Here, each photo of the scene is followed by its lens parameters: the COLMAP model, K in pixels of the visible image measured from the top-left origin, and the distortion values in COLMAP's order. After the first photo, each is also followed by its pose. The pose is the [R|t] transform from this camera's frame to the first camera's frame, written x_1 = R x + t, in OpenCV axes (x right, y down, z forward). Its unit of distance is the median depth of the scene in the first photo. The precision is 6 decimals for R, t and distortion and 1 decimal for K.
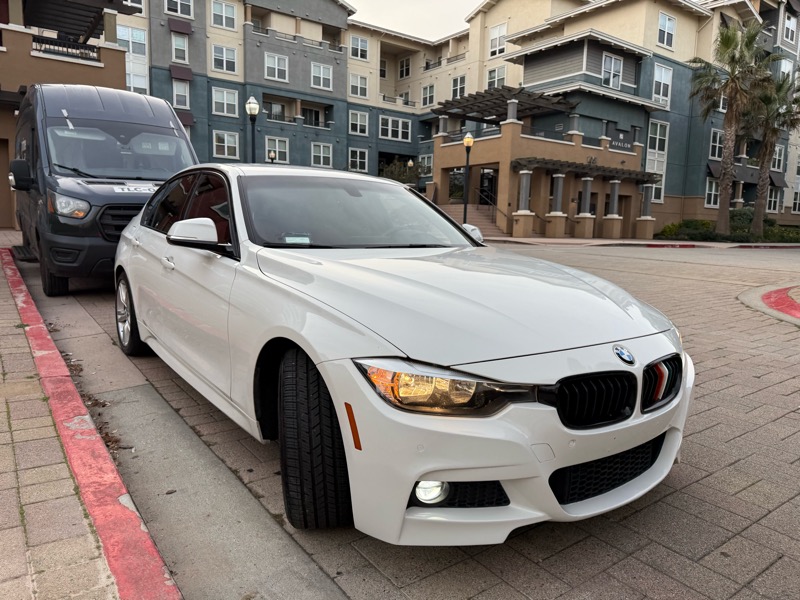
lens RADIAL K [[565.8, 0, 393.8], [0, 565.8, 297.7], [0, 0, 1]] dist [0.034434, -0.037324]
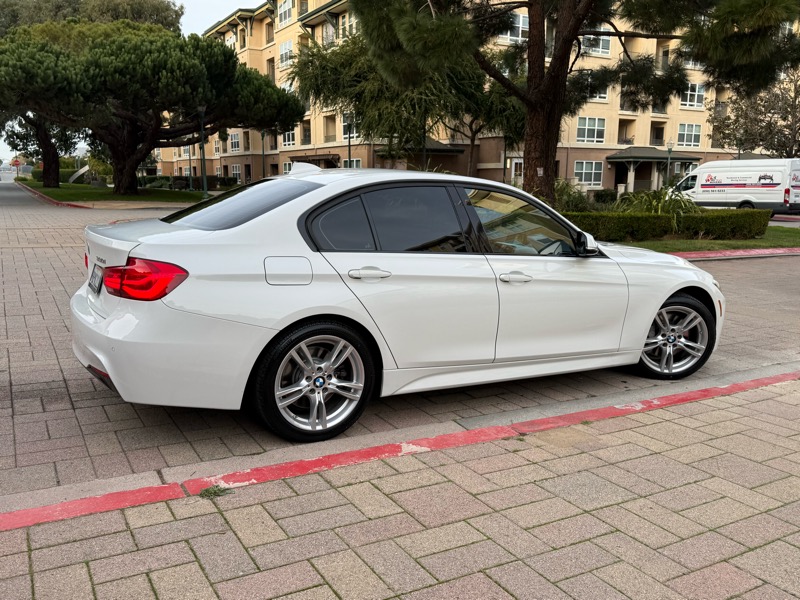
lens RADIAL K [[676.0, 0, 397.5], [0, 676.0, 299.1], [0, 0, 1]] dist [0.086301, -0.128344]
pose [[0.099543, -0.193806, 0.975977, -0.167427], [0.118999, 0.976127, 0.181699, -0.027979], [-0.987892, 0.098053, 0.120229, 0.108946]]
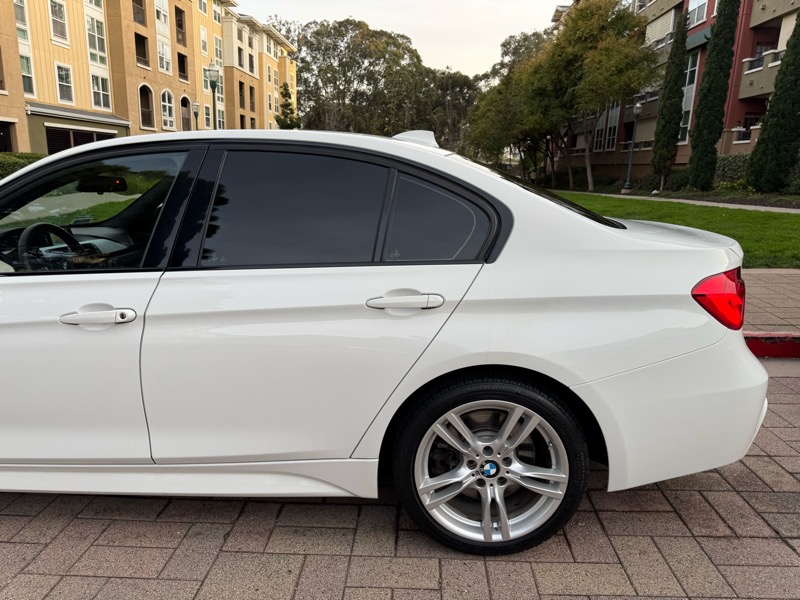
lens RADIAL K [[565.8, 0, 394.5], [0, 565.8, 301.9], [0, 0, 1]] dist [0.034434, -0.037324]
pose [[-0.621508, 0.139475, -0.770892, 0.030544], [-0.141500, 0.947854, 0.285572, -0.031502], [0.770523, 0.286566, -0.569363, 0.189336]]
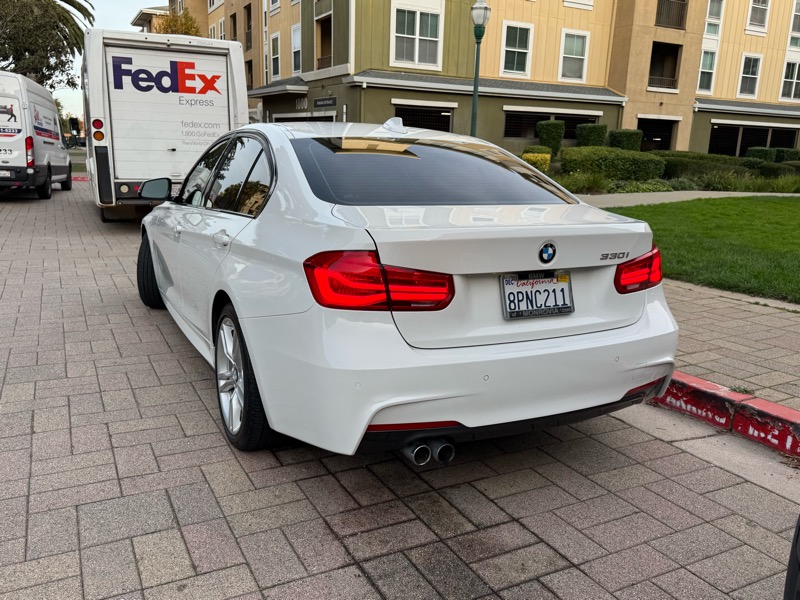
lens RADIAL K [[652.7, 0, 404.4], [0, 652.7, 296.4], [0, 0, 1]] dist [0.065947, -0.094068]
pose [[-0.988076, -0.088274, 0.126151, -0.052012], [-0.039306, 0.936797, 0.347659, -0.041484], [-0.148868, 0.338555, -0.929096, 0.244210]]
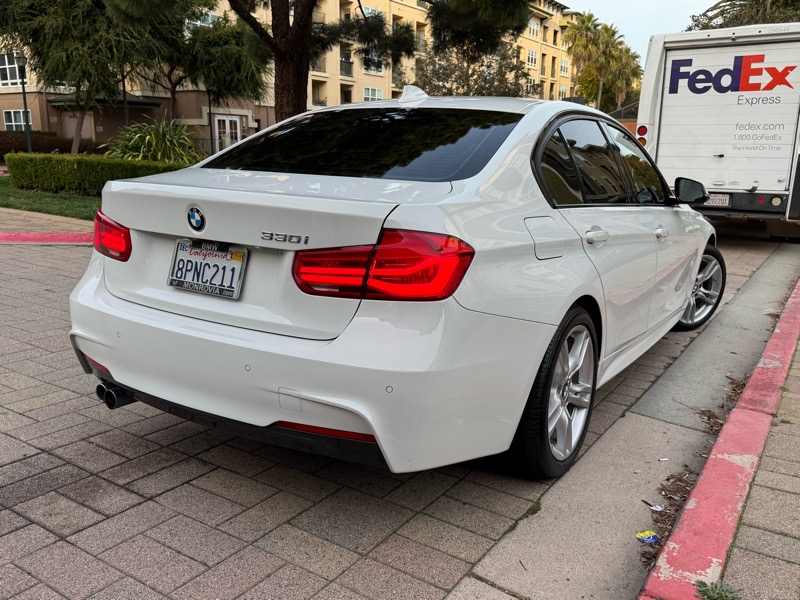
lens RADIAL K [[676.0, 0, 397.4], [0, 676.0, 299.1], [0, 0, 1]] dist [0.086301, -0.128344]
pose [[-0.362227, -0.233437, 0.902385, -0.125883], [0.093746, 0.954098, 0.284445, -0.031048], [-0.927364, 0.187628, -0.323716, 0.178209]]
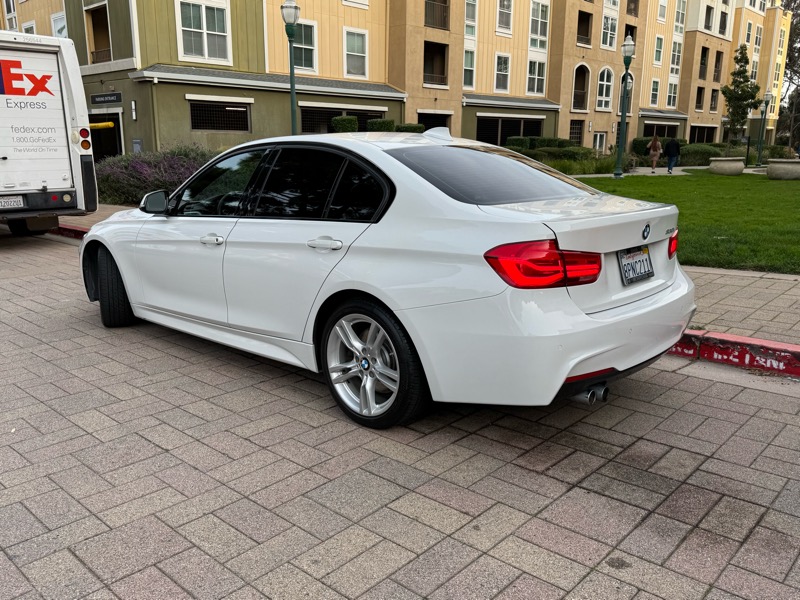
lens RADIAL K [[652.7, 0, 395.0], [0, 652.7, 297.1], [0, 0, 1]] dist [0.065947, -0.094068]
pose [[-0.980308, 0.016352, -0.196797, -0.004057], [-0.053071, 0.938087, 0.342310, -0.043174], [0.190210, 0.346013, -0.918746, 0.256588]]
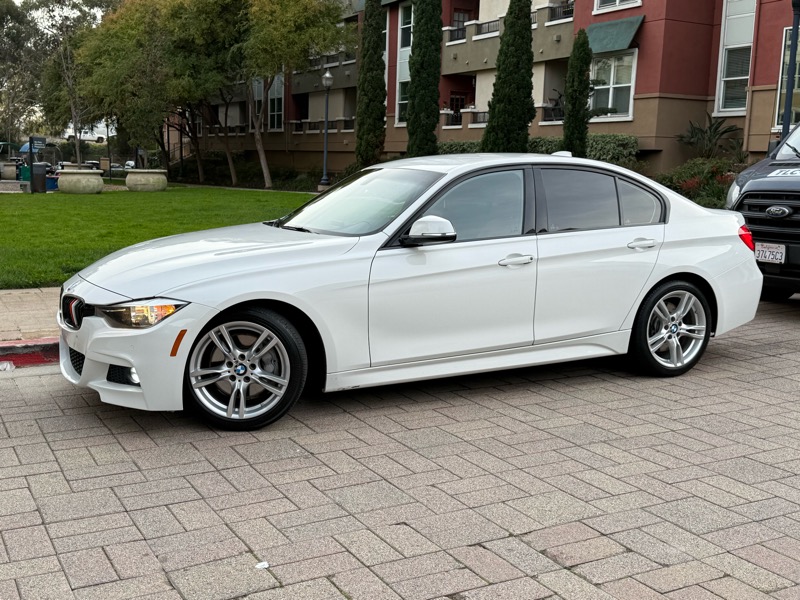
lens RADIAL K [[915.1, 0, 400.8], [0, 915.1, 301.3], [0, 0, 1]] dist [0.096183, 0.000000]
pose [[-0.133603, 0.115069, -0.984332, 0.173580], [-0.159593, 0.977775, 0.135964, -0.021664], [0.978100, 0.175257, -0.112269, 0.133830]]
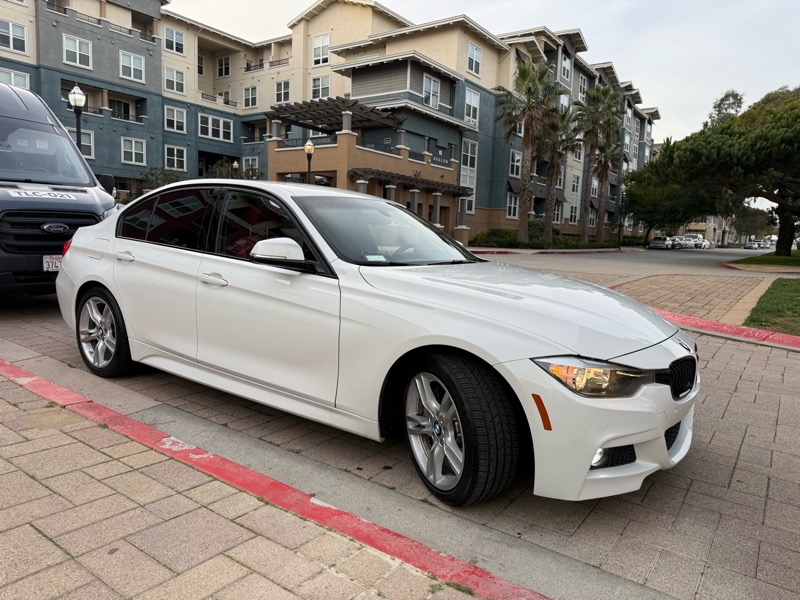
lens RADIAL K [[565.8, 0, 394.0], [0, 565.8, 298.8], [0, 0, 1]] dist [0.034434, -0.037324]
pose [[0.948119, -0.026151, 0.316837, -0.041819], [0.028071, 0.999605, -0.001494, -0.001689], [-0.316673, 0.010310, 0.948479, -0.004970]]
